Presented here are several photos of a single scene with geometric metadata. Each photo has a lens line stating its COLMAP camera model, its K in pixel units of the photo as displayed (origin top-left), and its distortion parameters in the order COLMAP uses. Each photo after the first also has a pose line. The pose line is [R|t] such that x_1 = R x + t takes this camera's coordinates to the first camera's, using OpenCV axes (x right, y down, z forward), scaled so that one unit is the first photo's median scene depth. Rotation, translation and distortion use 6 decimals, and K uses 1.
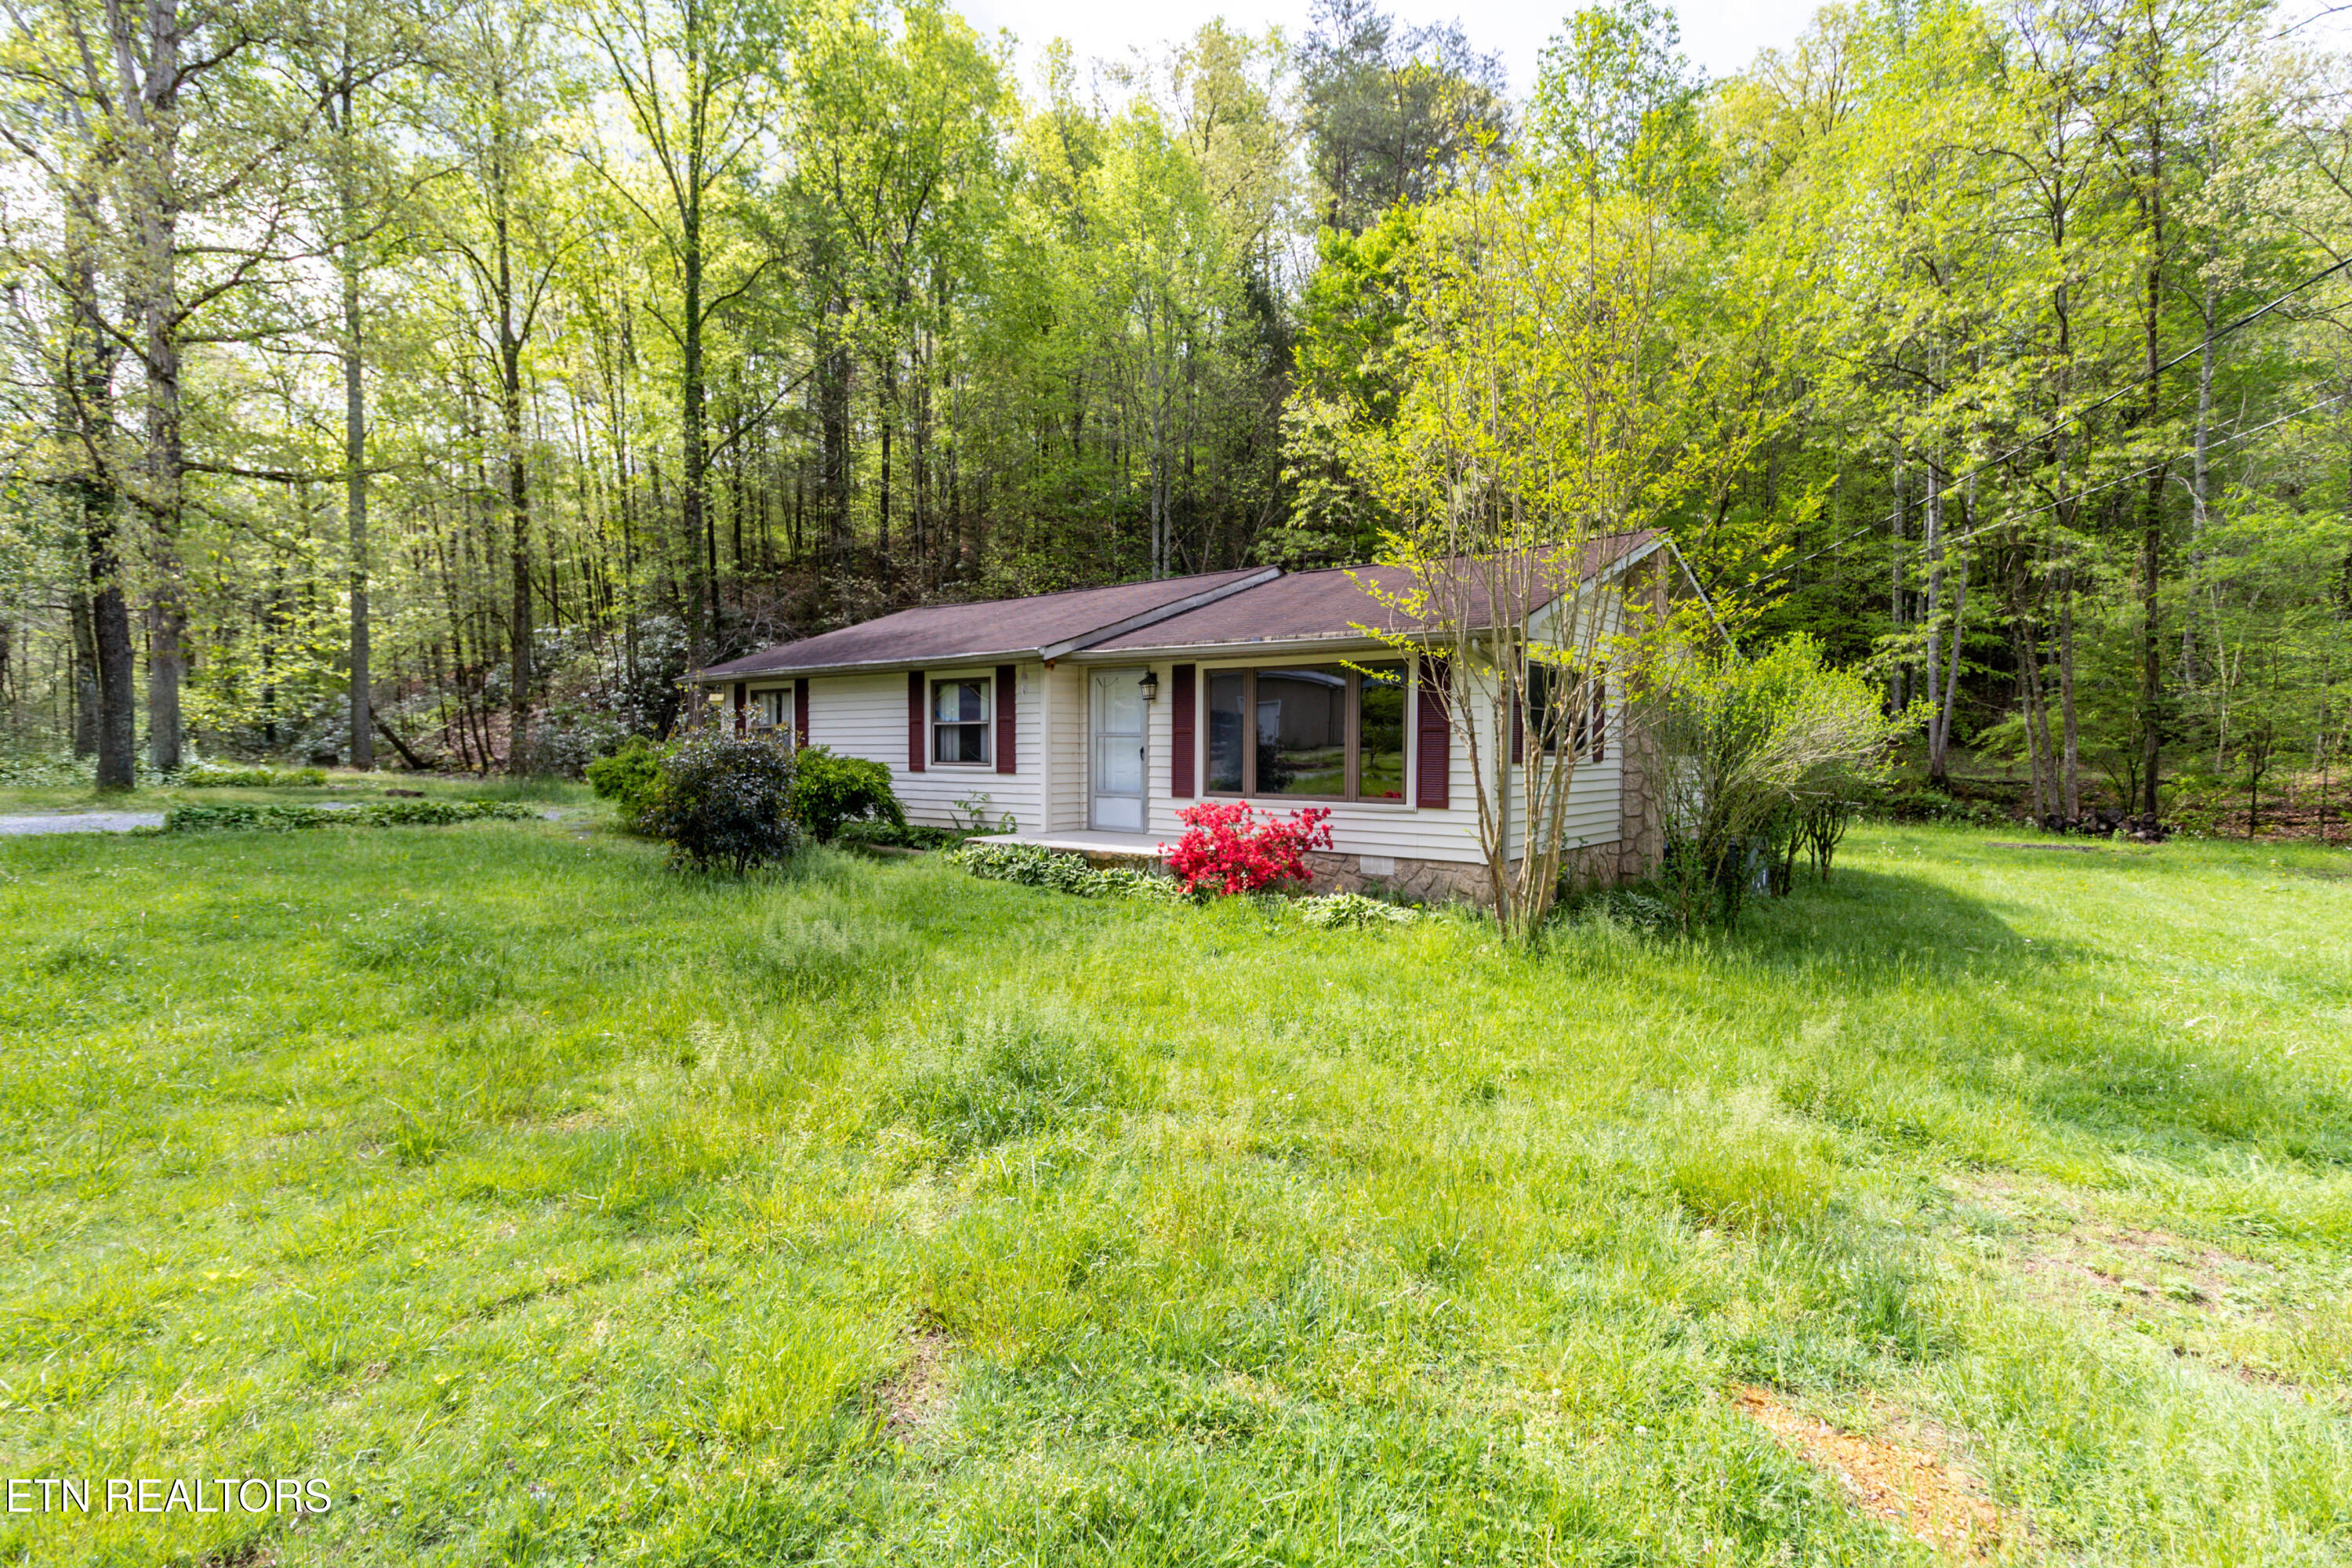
lens RADIAL K [[1108.4, 0, 1176.0], [0, 1108.4, 784.0], [0, 0, 1]] dist [0.008878, 0.000406]
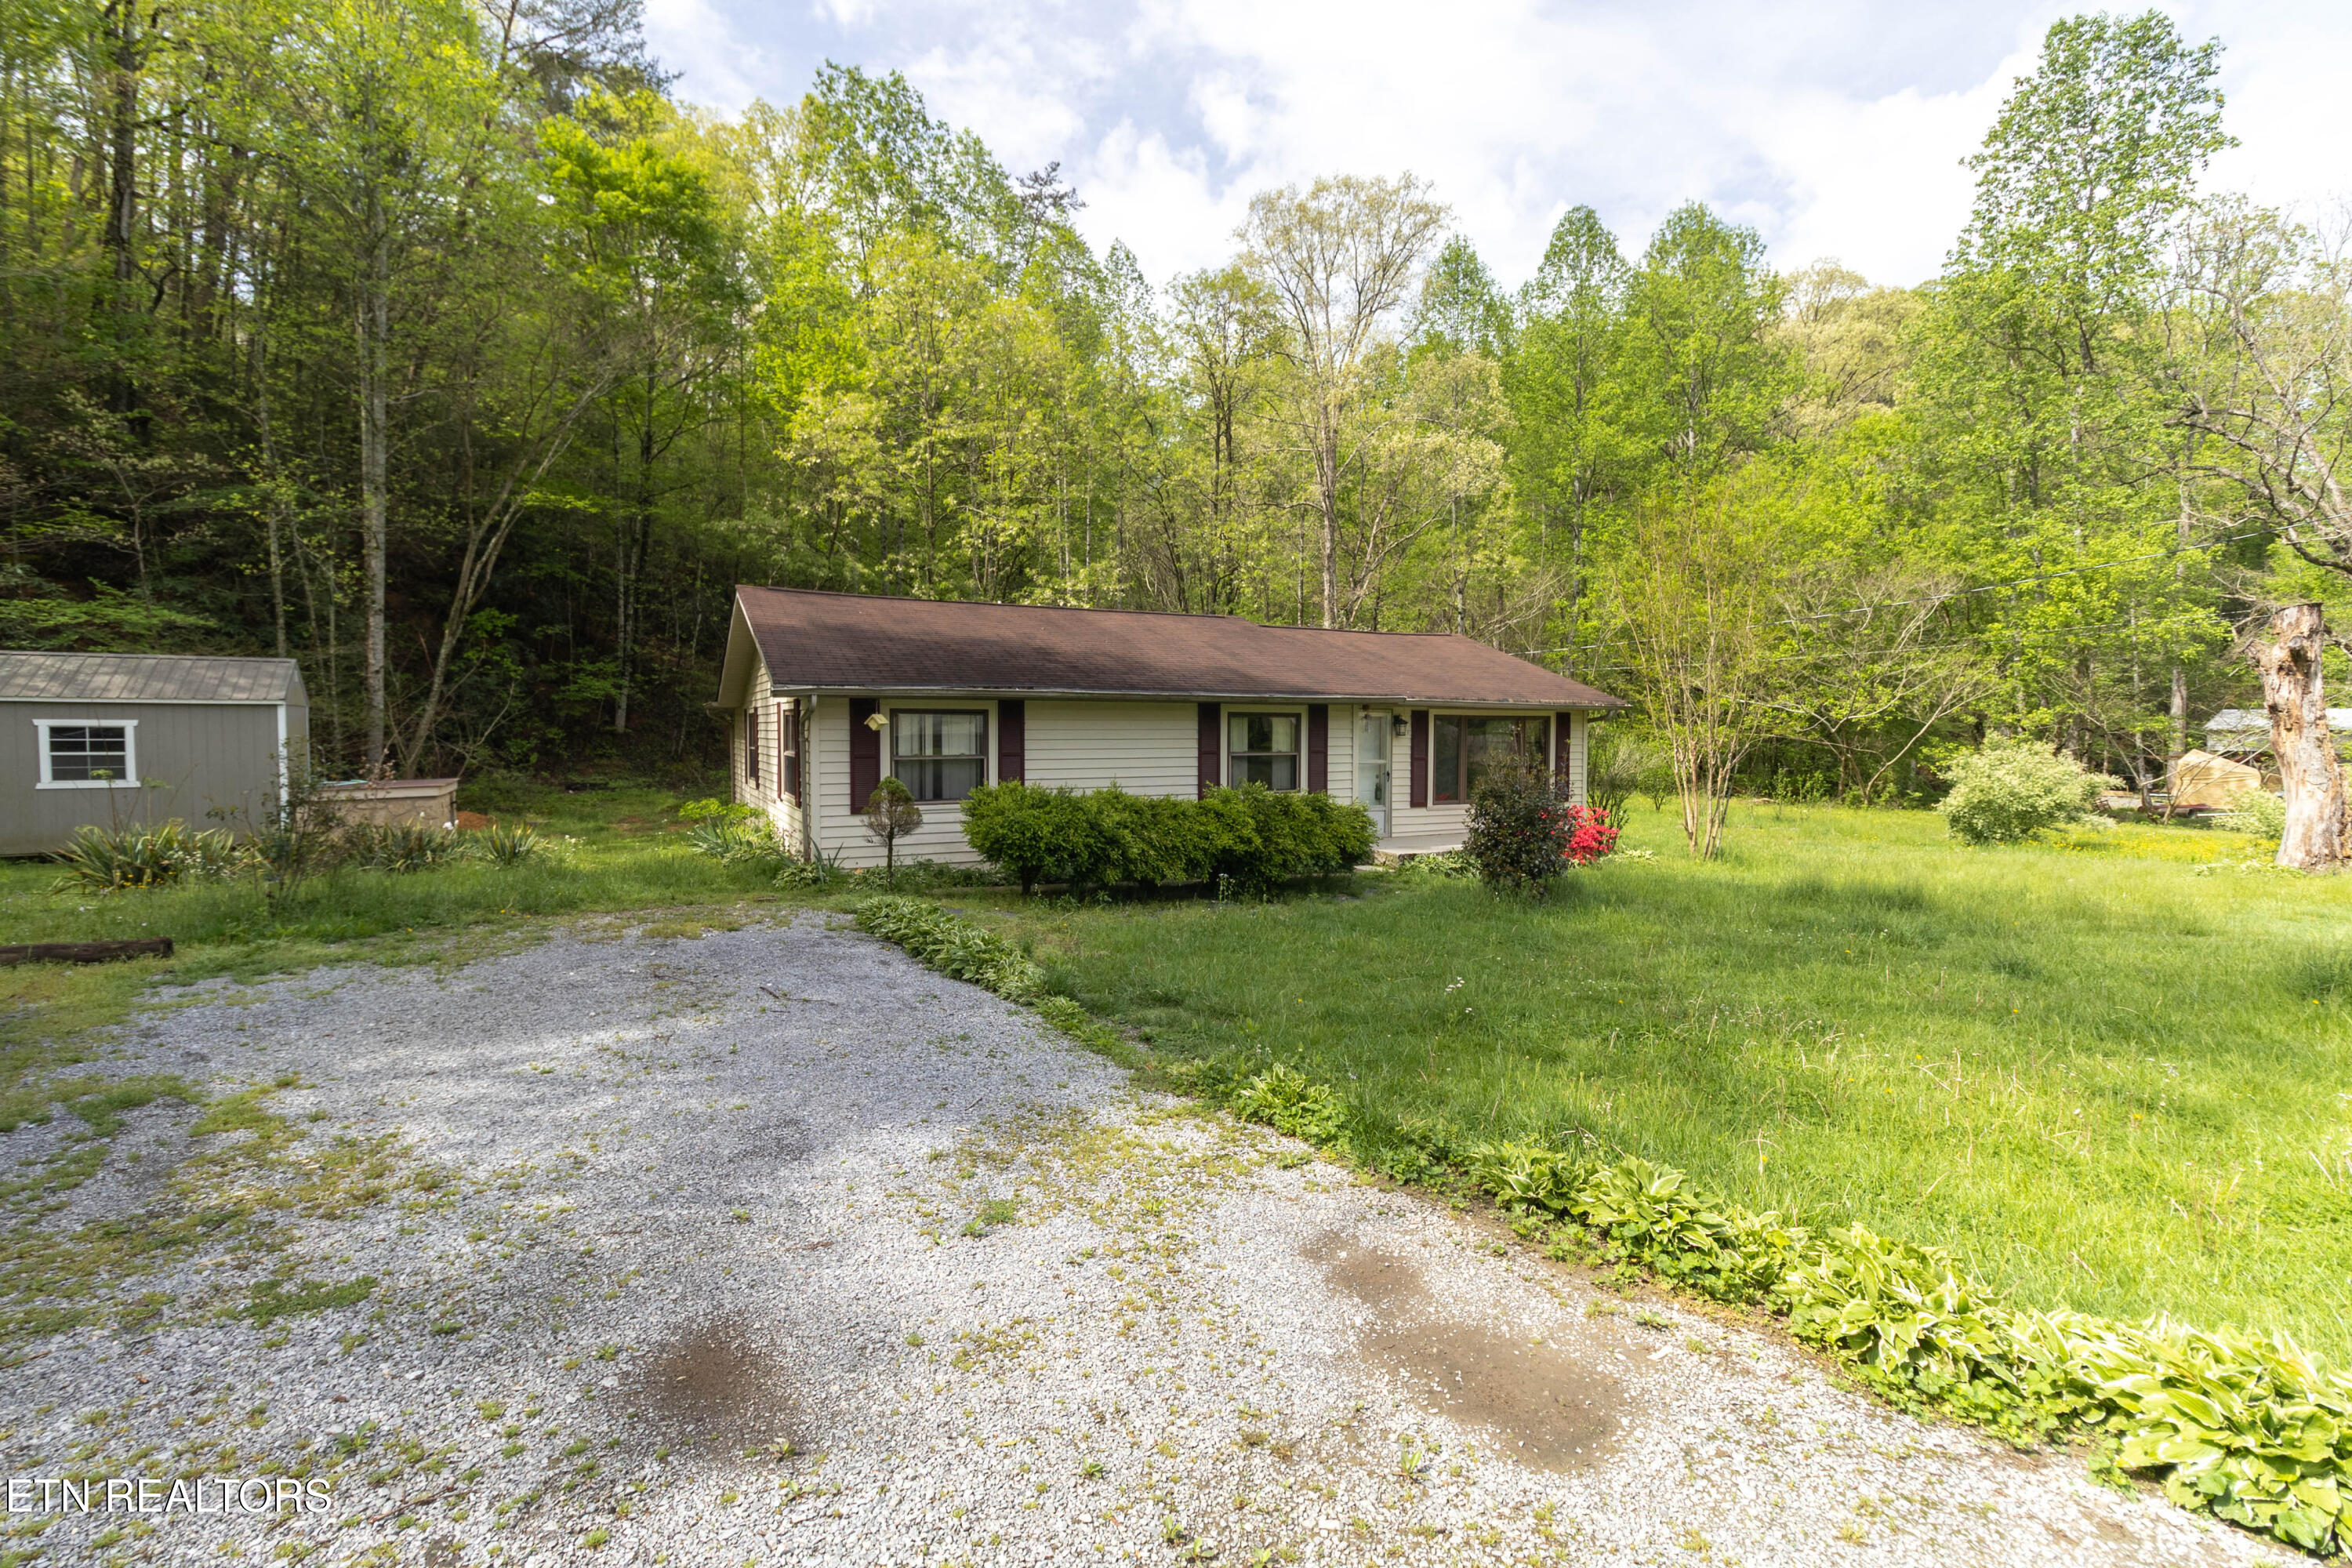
lens RADIAL K [[1108.4, 0, 1176.0], [0, 1108.4, 784.0], [0, 0, 1]] dist [0.008878, 0.000406]
pose [[0.382687, -0.047701, 0.922646, -1.725391], [0.029143, 0.998793, 0.039550, -0.101059], [-0.923418, 0.011754, 0.383615, 0.945996]]
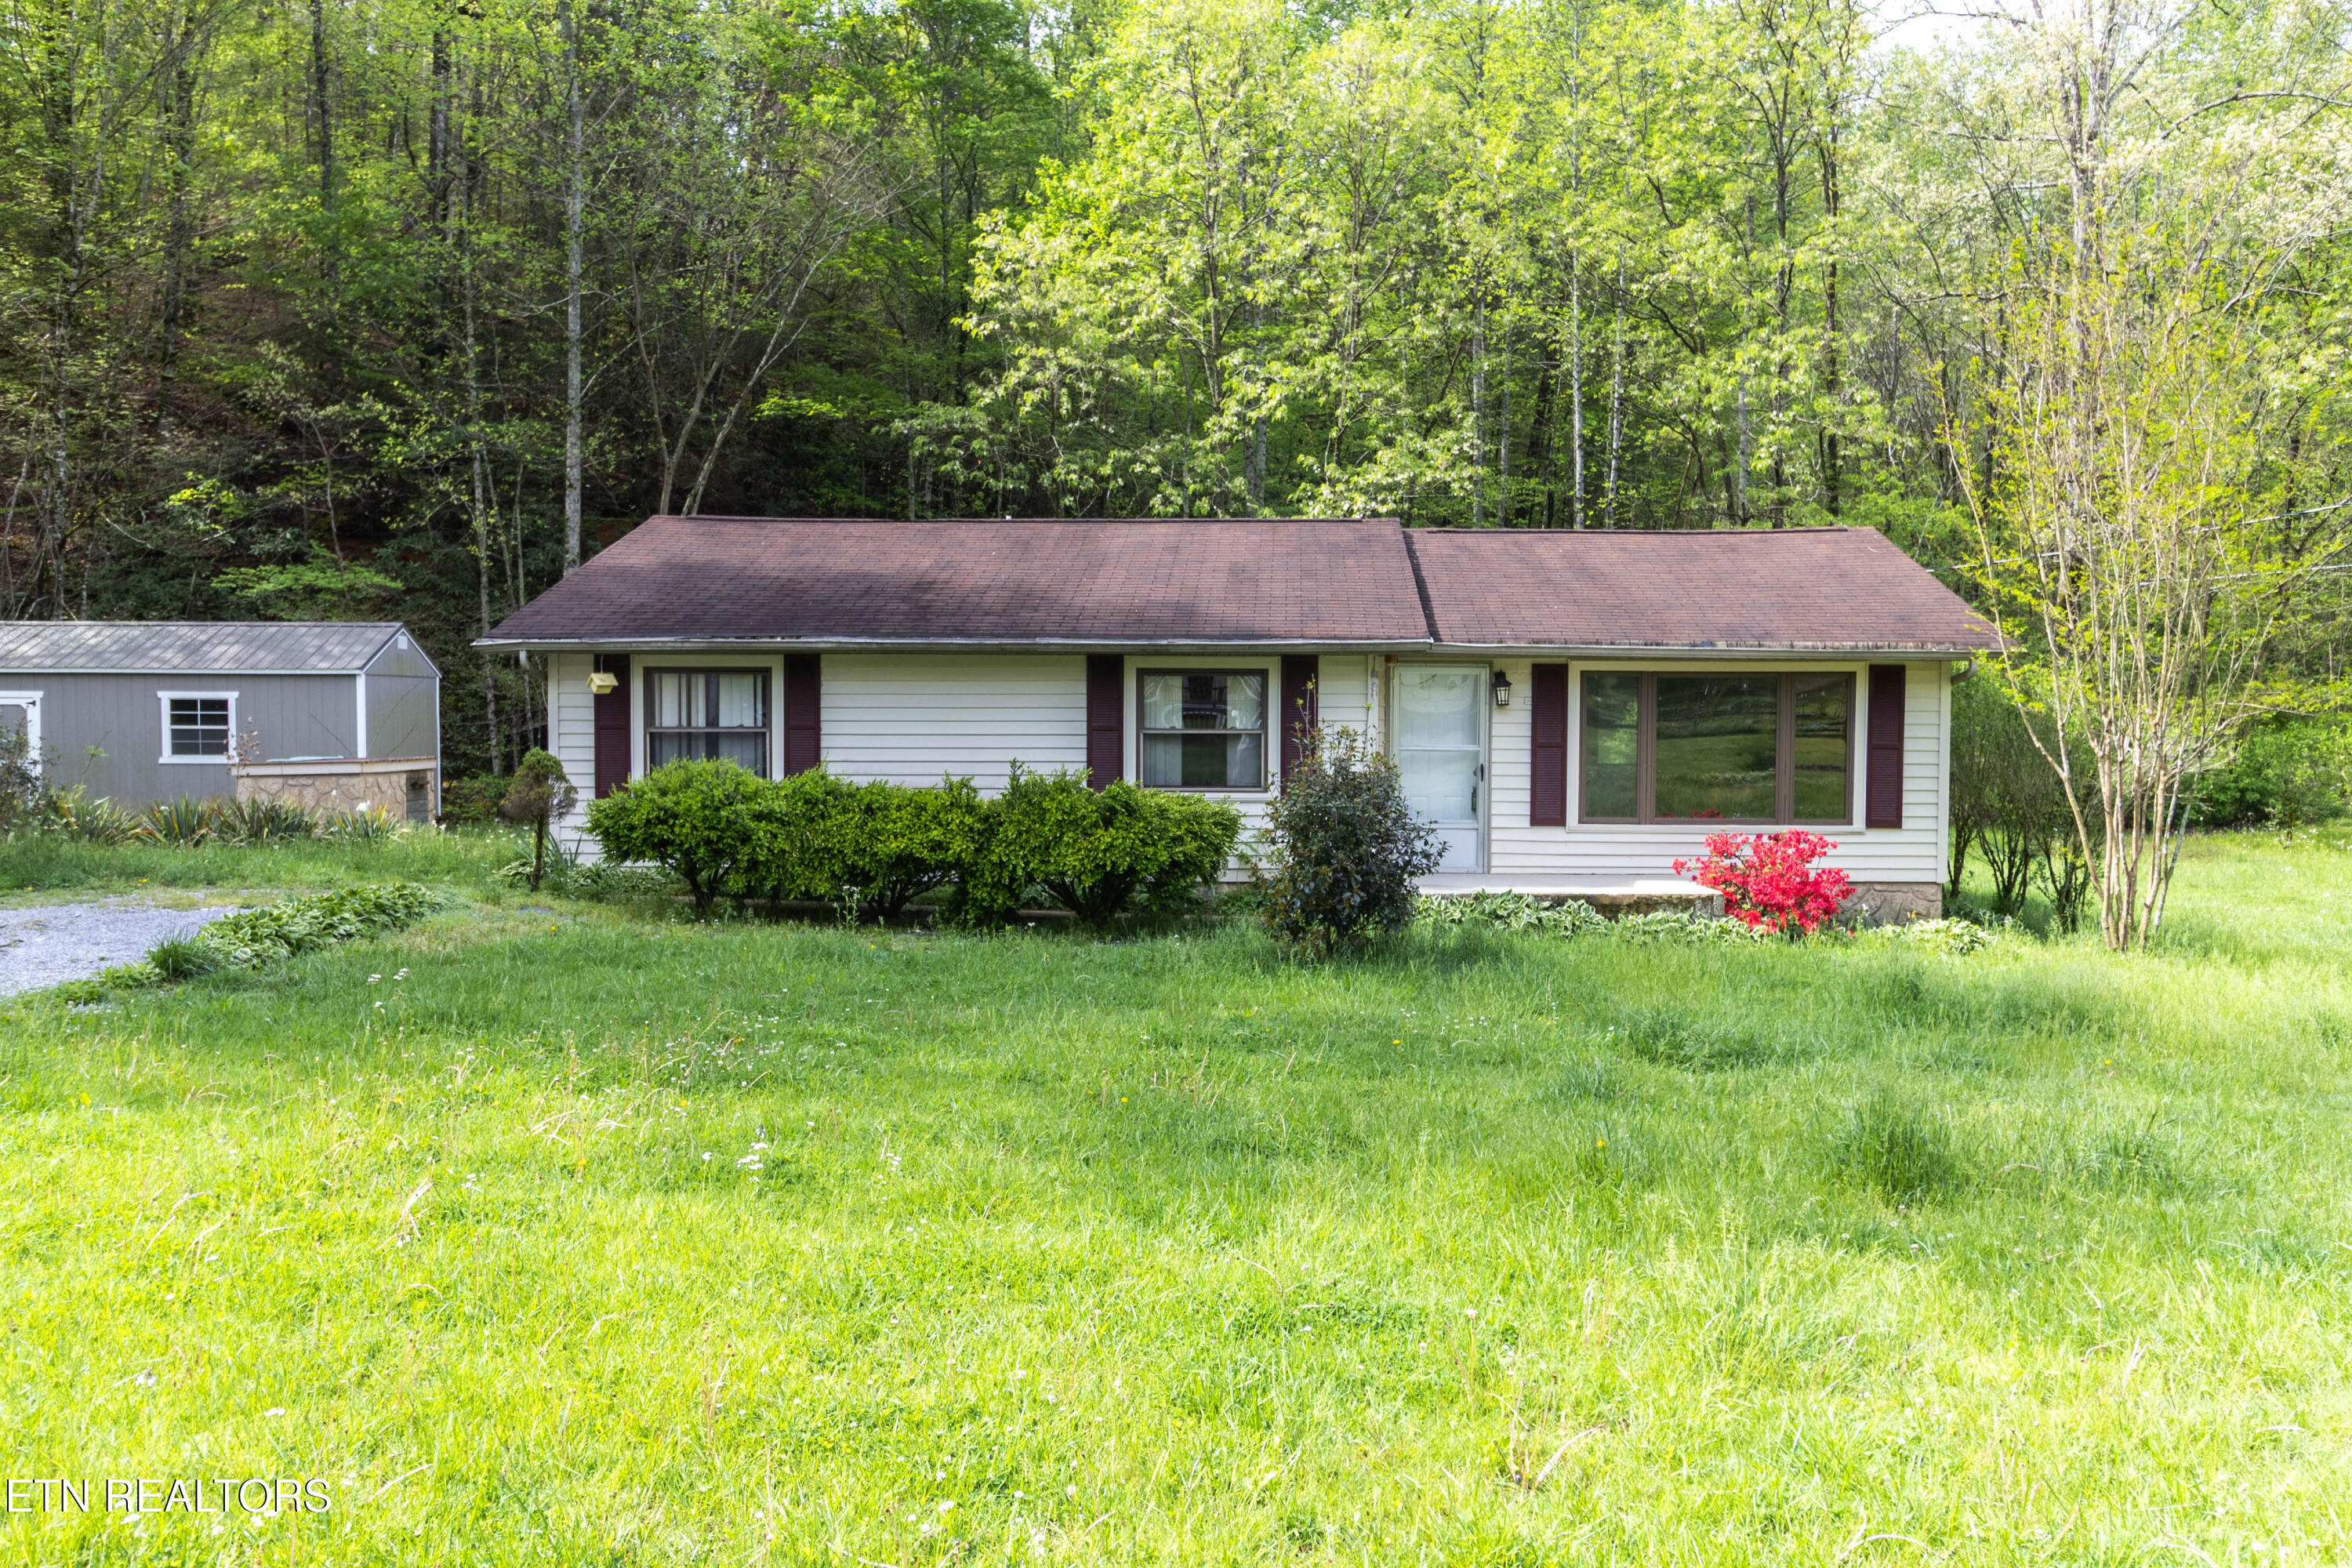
lens RADIAL K [[1907.2, 0, 1169.8], [0, 1907.2, 735.5], [0, 0, 1]] dist [0.012132, -0.008708]
pose [[0.796475, -0.008948, 0.604606, -1.341787], [0.020202, 0.999726, -0.011817, -0.054707], [-0.604334, 0.021626, 0.796437, 0.059558]]
